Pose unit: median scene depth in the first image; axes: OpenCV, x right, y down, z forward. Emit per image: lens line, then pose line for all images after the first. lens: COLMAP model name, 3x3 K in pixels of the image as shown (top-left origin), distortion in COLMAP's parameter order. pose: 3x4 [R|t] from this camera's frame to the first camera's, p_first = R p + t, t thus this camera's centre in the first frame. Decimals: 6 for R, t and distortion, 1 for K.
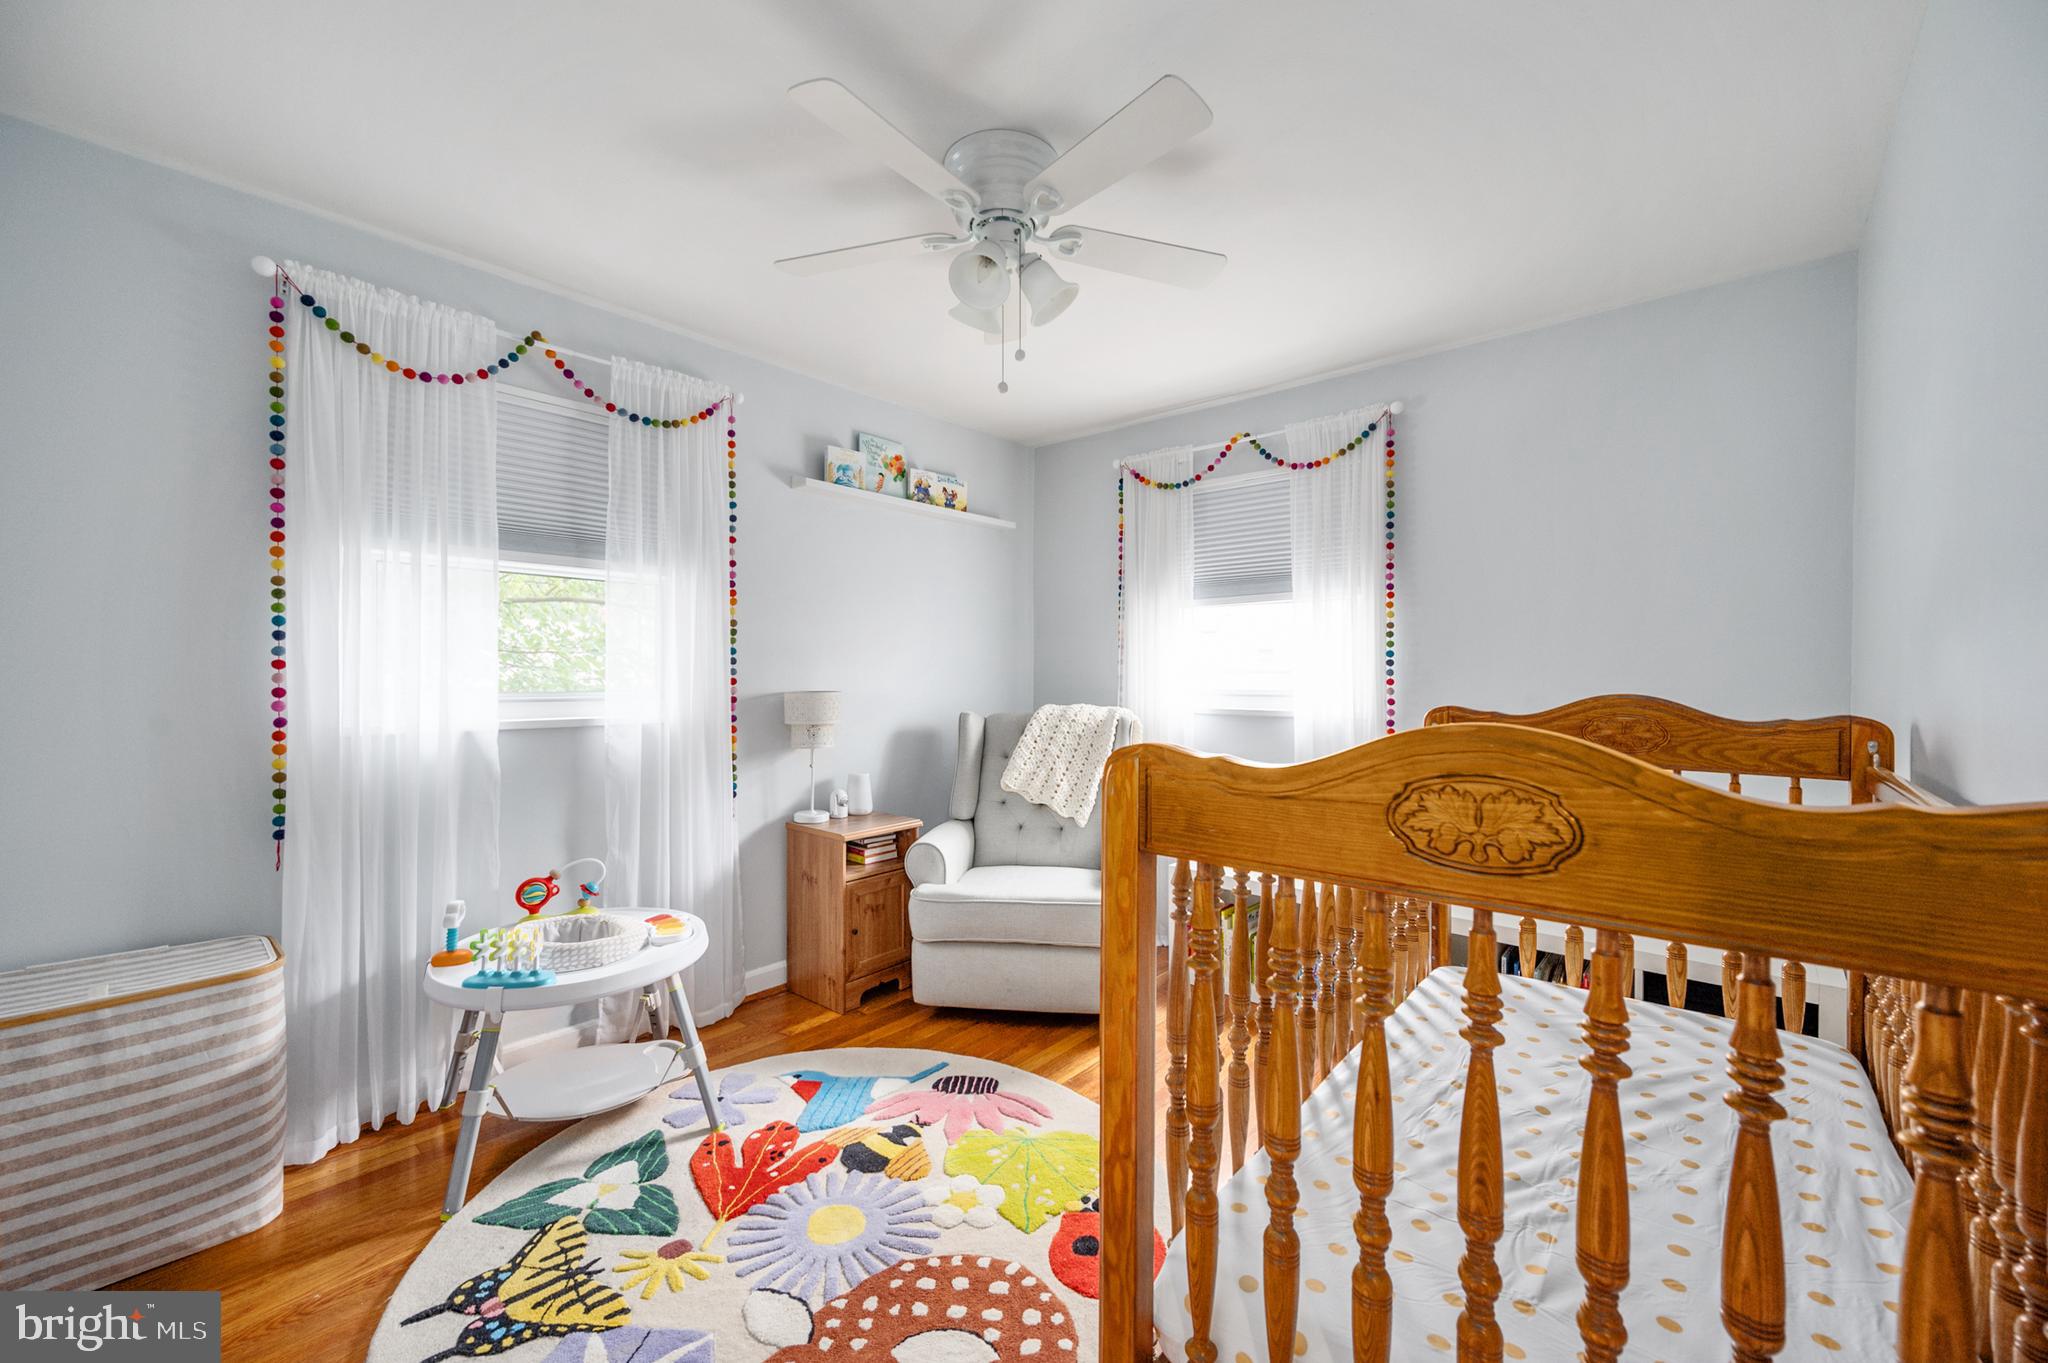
lens RADIAL K [[824.1, 0, 1038.6], [0, 824.1, 677.4], [0, 0, 1]] dist [0.006963, 0.000266]
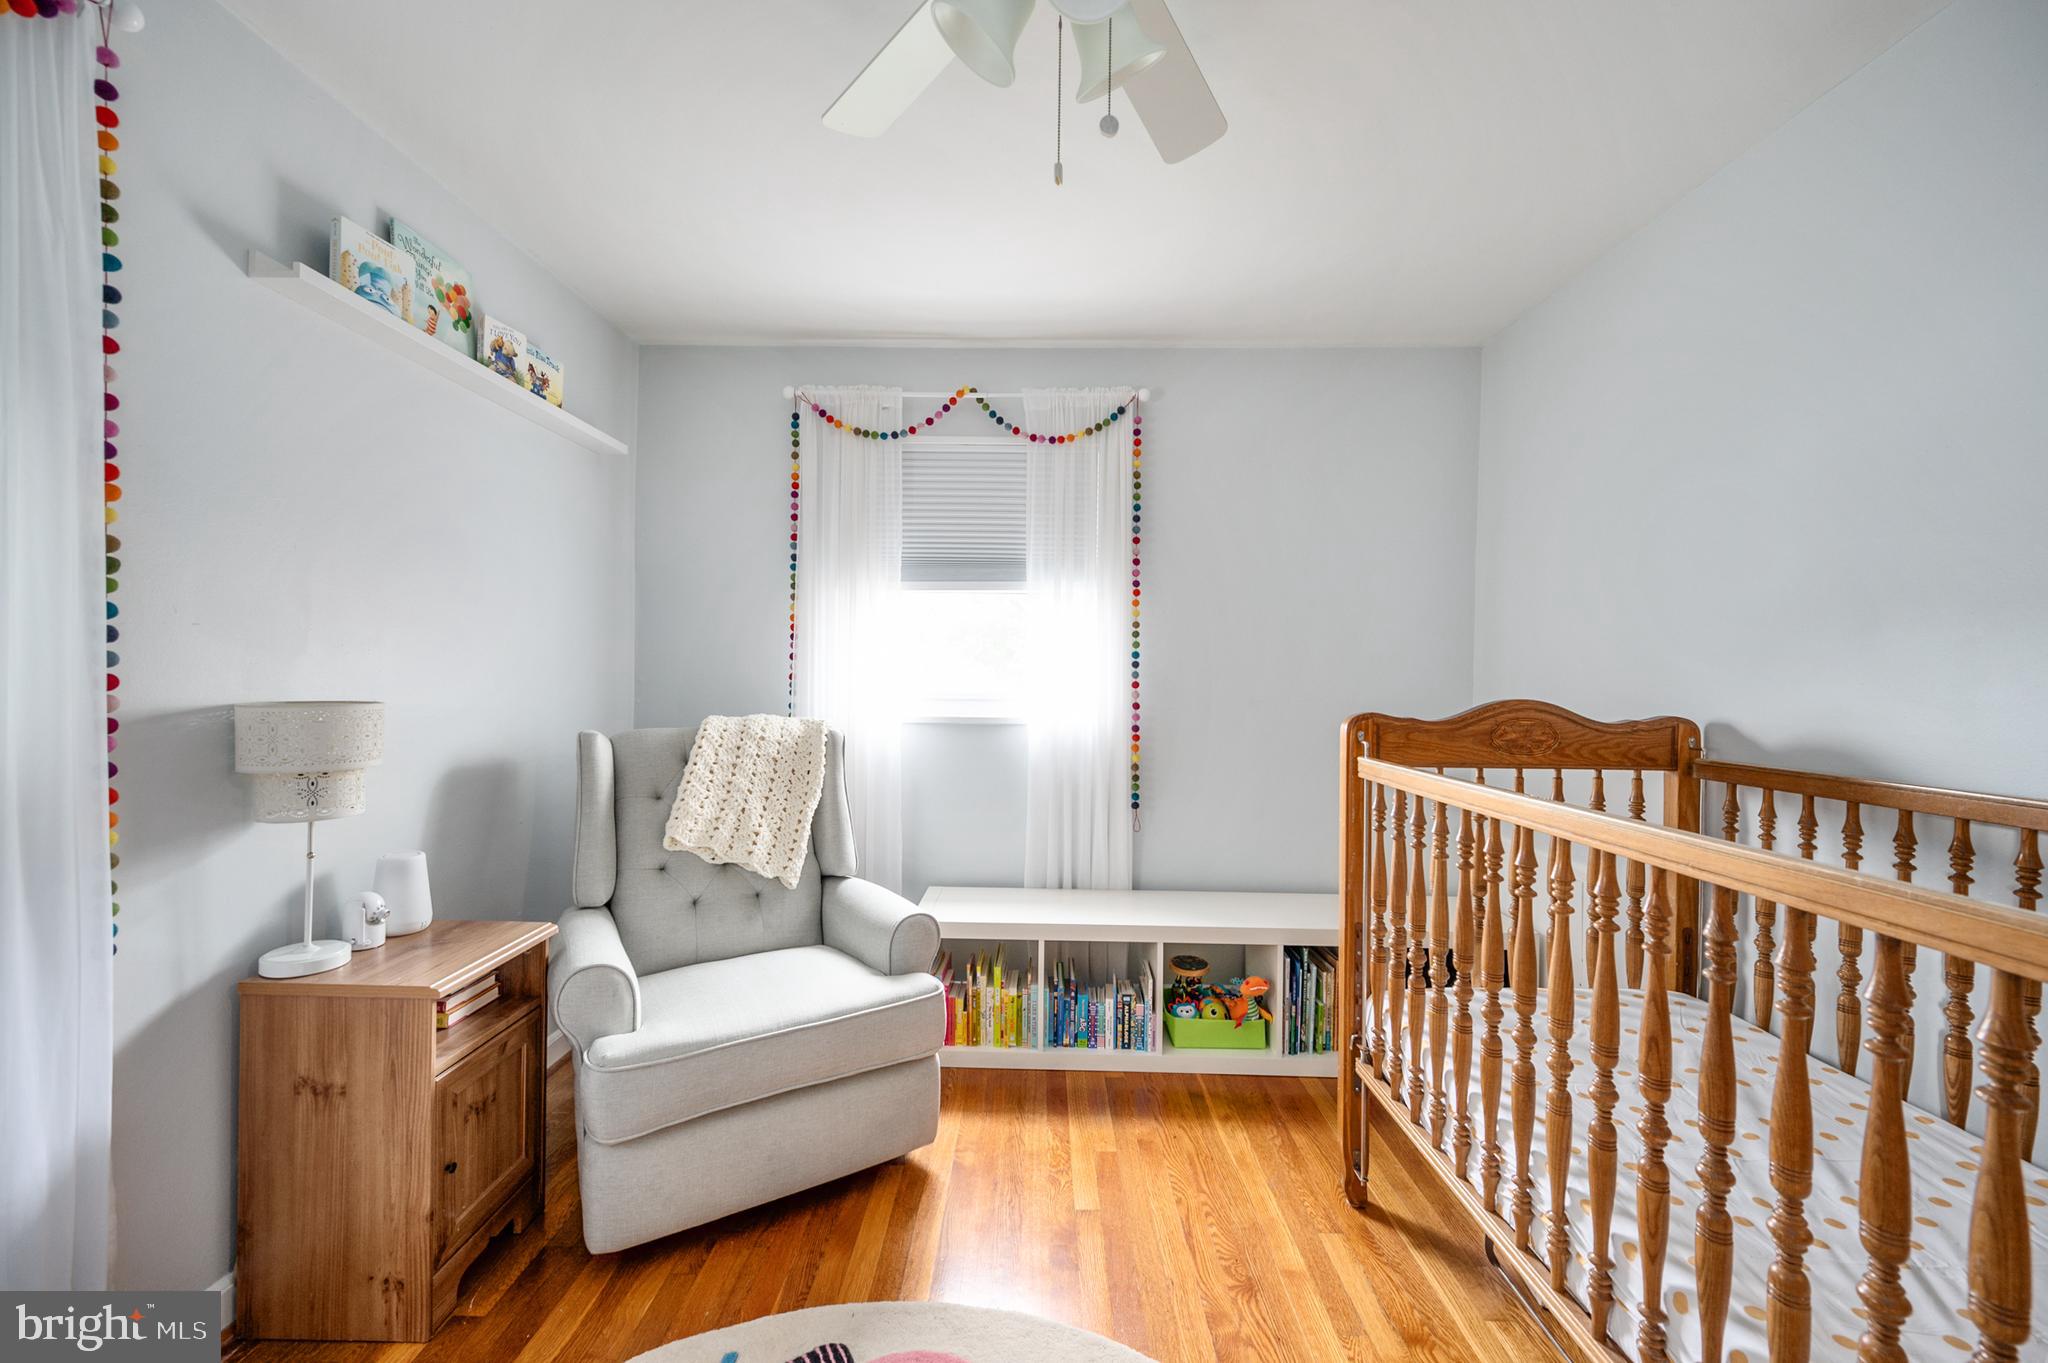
lens RADIAL K [[824.1, 0, 1038.6], [0, 824.1, 677.4], [0, 0, 1]] dist [0.006963, 0.000266]
pose [[0.768069, 0.007161, 0.640327, -0.261663], [-0.007962, 0.999967, -0.001632, -0.000647], [-0.640318, -0.003844, 0.768101, 0.348630]]
